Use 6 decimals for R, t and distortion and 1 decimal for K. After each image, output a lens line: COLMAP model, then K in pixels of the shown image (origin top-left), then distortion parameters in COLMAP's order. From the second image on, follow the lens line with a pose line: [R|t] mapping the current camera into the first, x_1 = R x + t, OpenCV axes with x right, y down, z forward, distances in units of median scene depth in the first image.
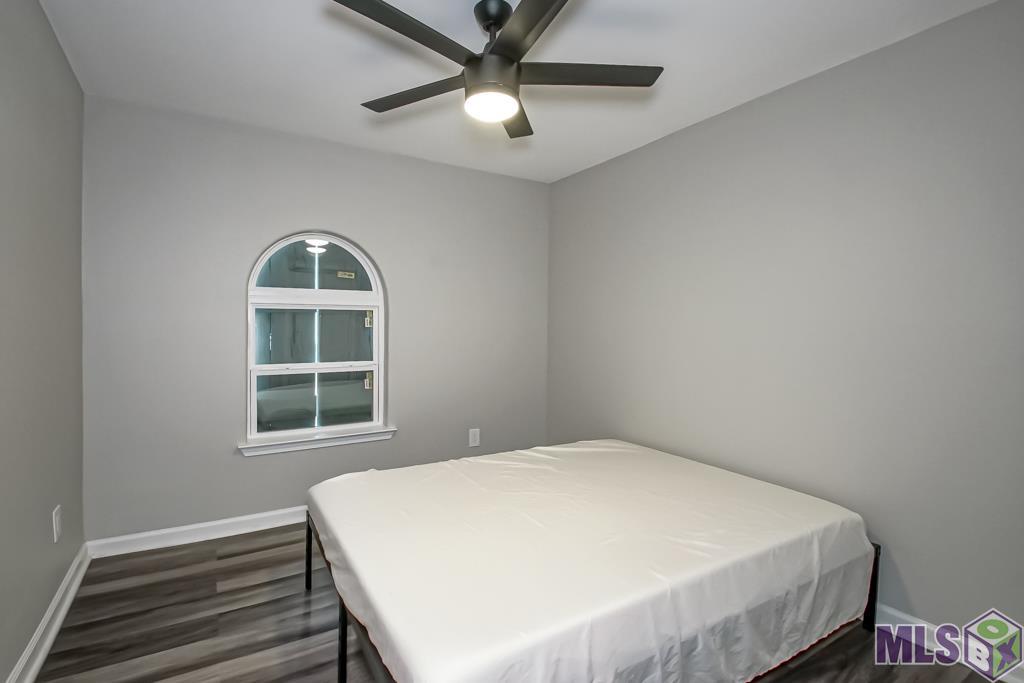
lens RADIAL K [[473.8, 0, 513.2], [0, 473.8, 338.8], [0, 0, 1]] dist [0.001170, -0.000081]
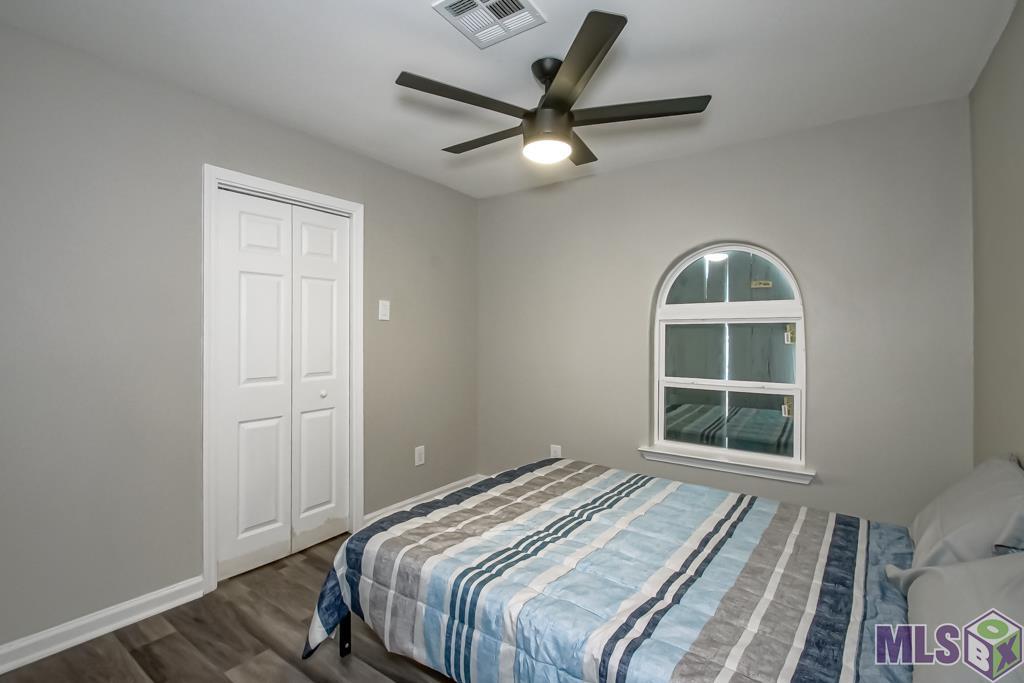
lens RADIAL K [[473.8, 0, 513.2], [0, 473.8, 338.8], [0, 0, 1]] dist [0.001170, -0.000081]
pose [[0.383004, 0.005141, -0.923732, 0.294056], [-0.027850, 0.999594, -0.005985, -0.014494], [0.923327, 0.028018, 0.382992, 0.243441]]
